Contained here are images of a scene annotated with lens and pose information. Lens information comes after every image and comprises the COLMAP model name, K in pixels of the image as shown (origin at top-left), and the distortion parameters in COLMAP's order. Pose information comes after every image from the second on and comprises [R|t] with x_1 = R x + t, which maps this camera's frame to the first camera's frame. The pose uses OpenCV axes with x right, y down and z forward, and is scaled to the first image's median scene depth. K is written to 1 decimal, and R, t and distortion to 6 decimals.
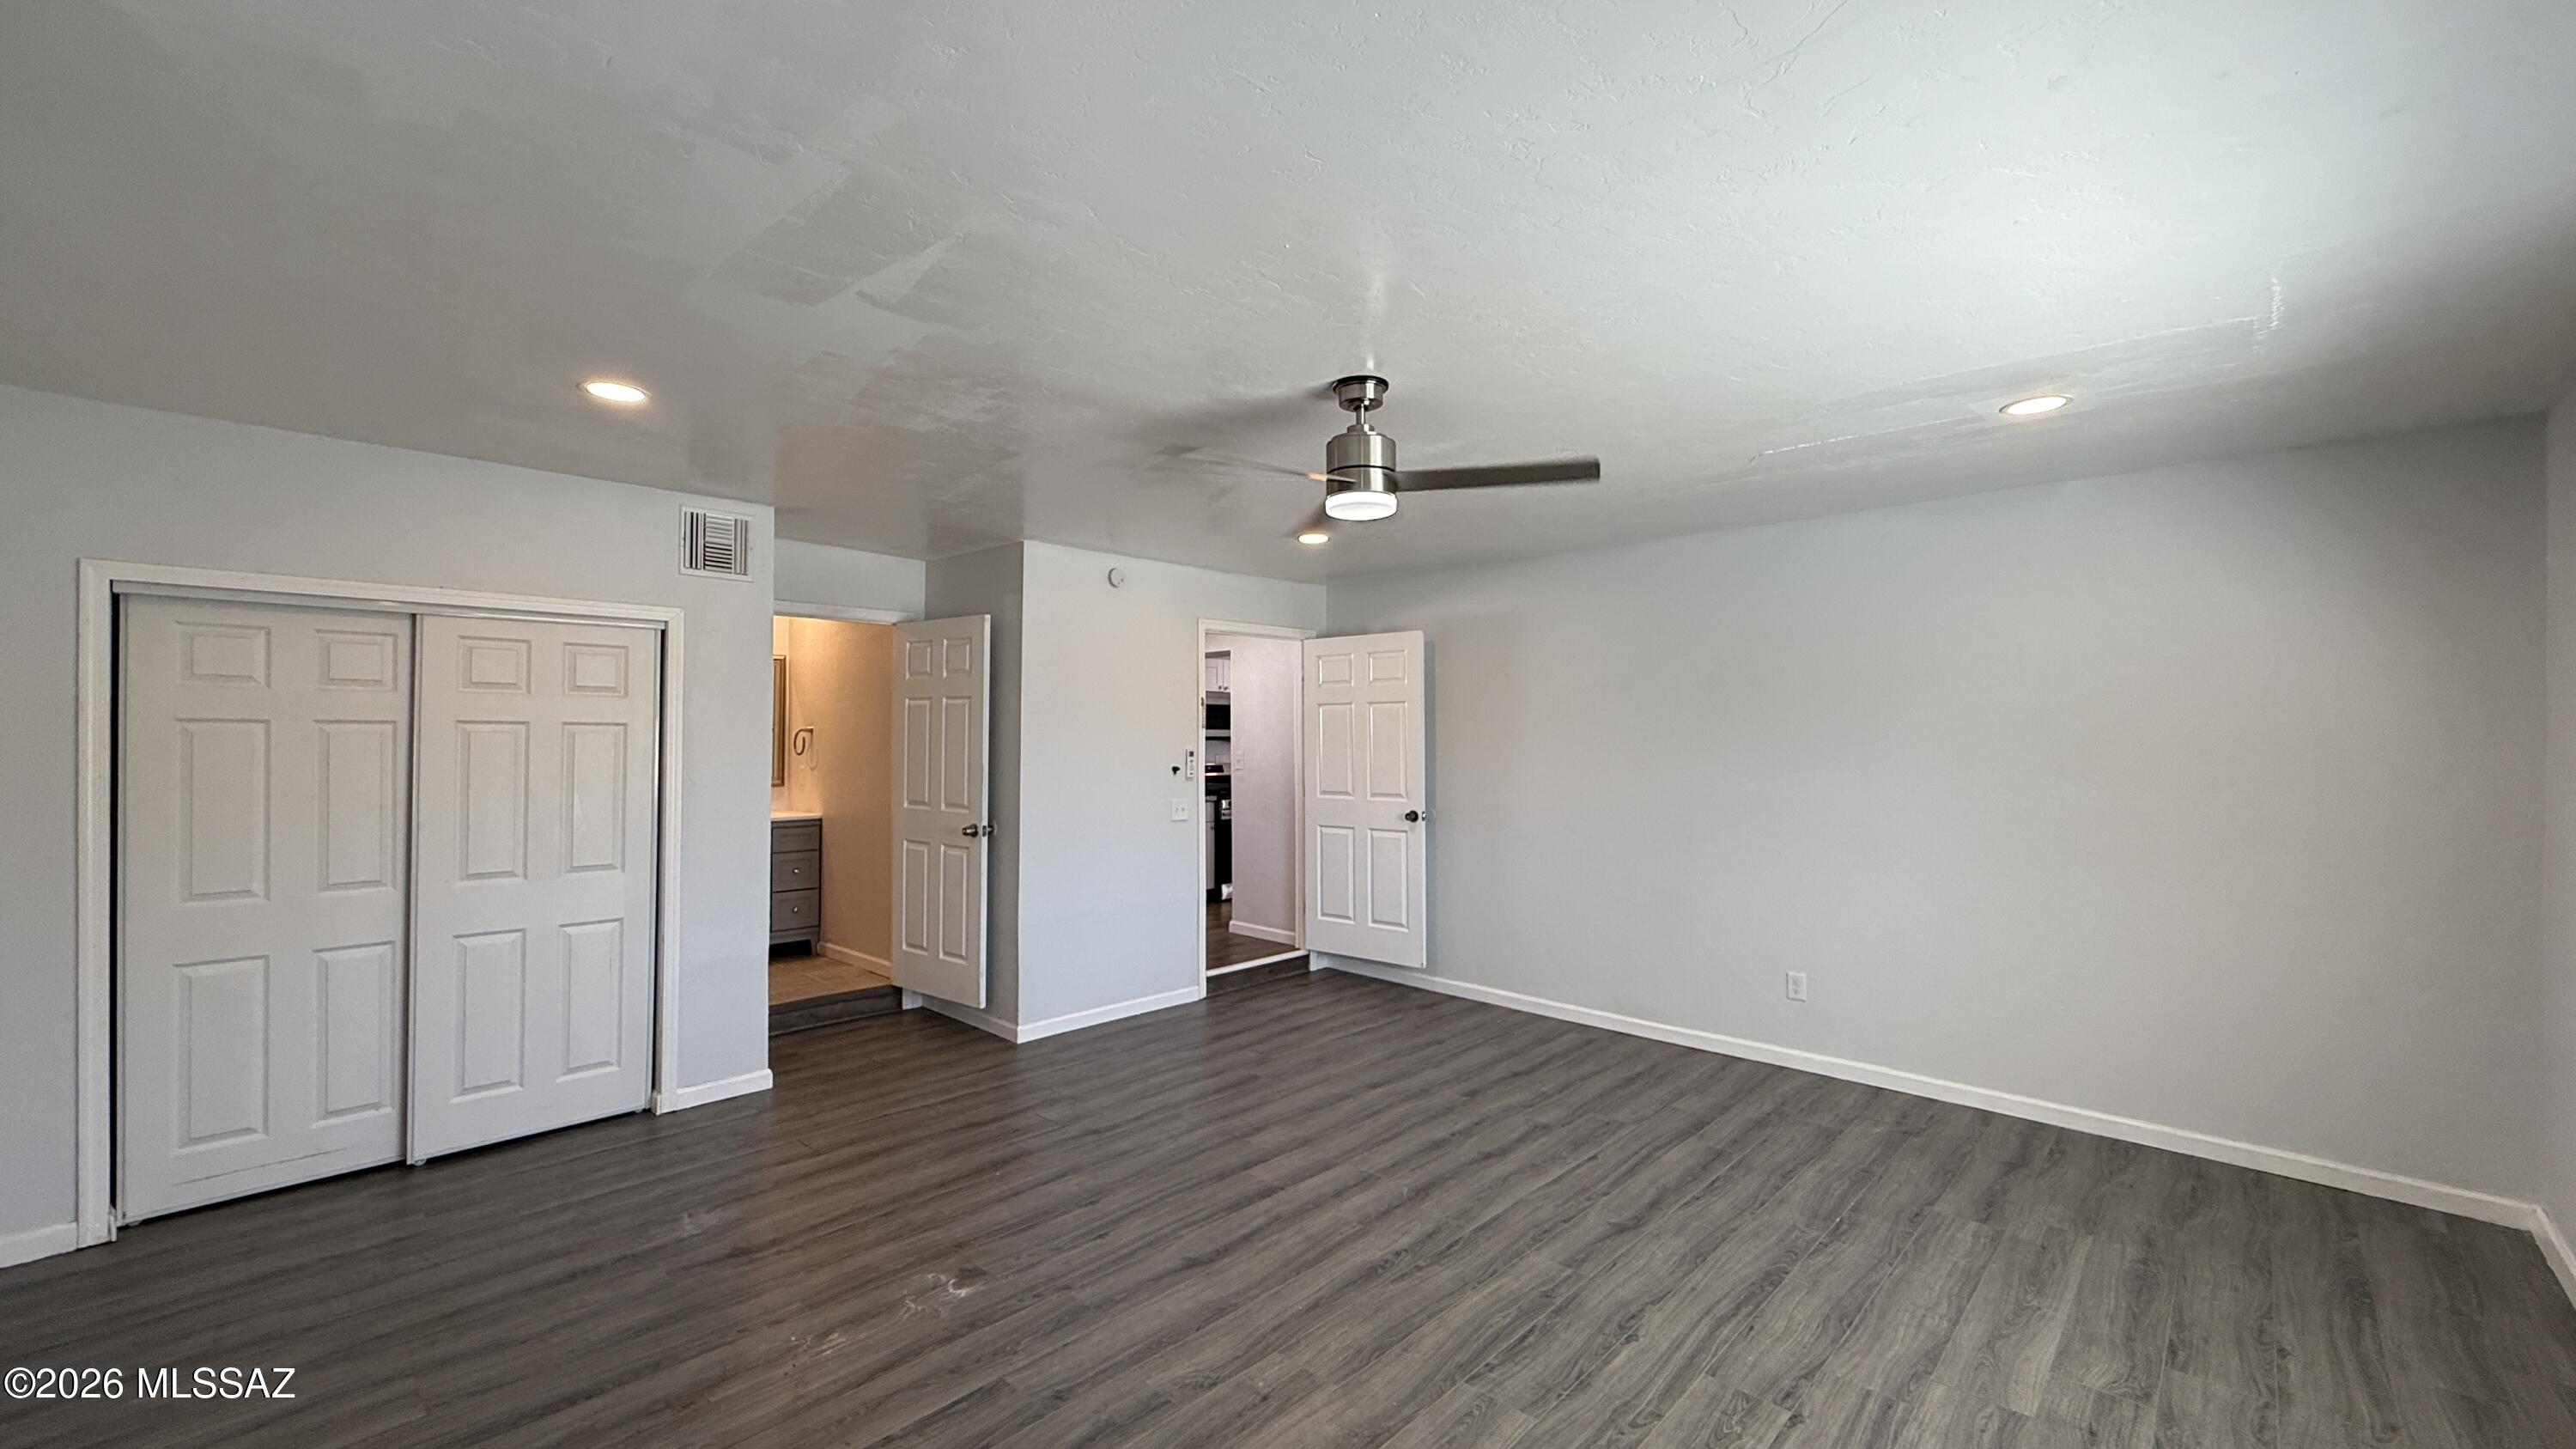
lens RADIAL K [[1028.3, 0, 1285.3], [0, 1028.3, 729.0], [0, 0, 1]] dist [-0.001901, 0.000300]
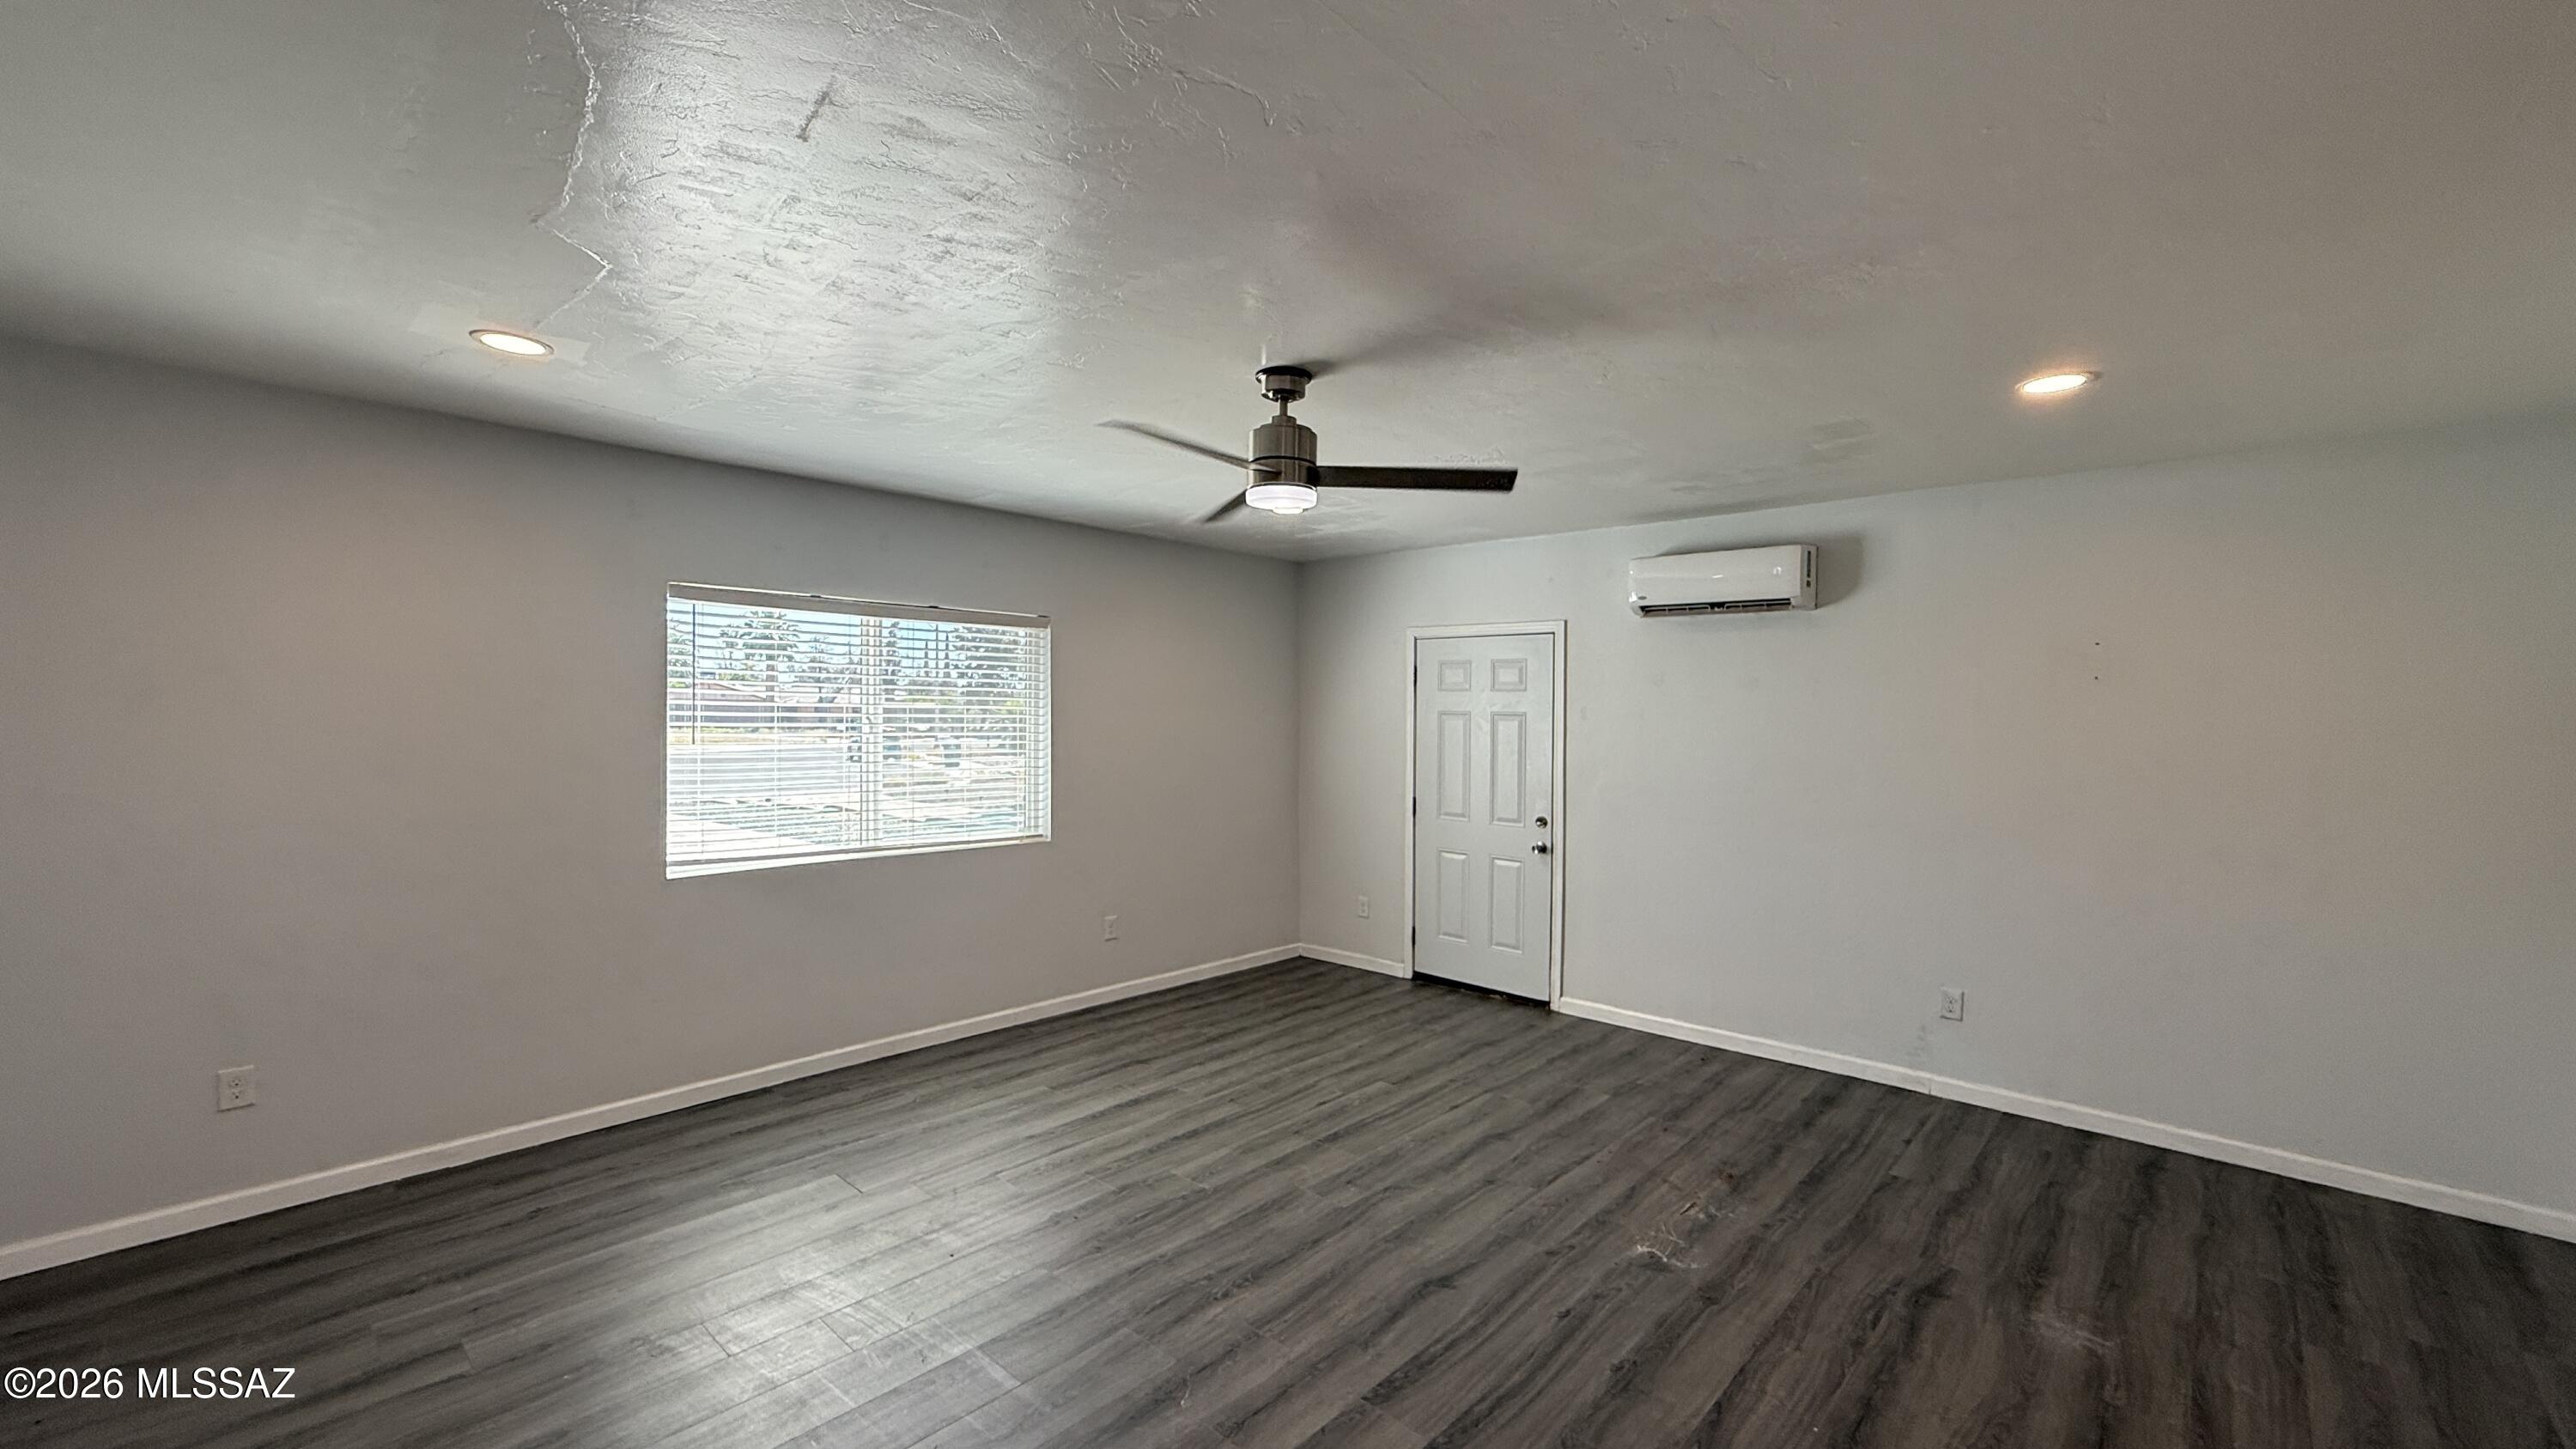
lens RADIAL K [[1028.3, 0, 1290.6], [0, 1028.3, 721.5], [0, 0, 1]] dist [-0.001901, 0.000300]
pose [[-0.999799, -0.016119, -0.011893, 0.073632], [-0.016081, 0.999865, -0.003336, 0.003062], [0.011946, -0.003144, -0.999924, 1.988668]]
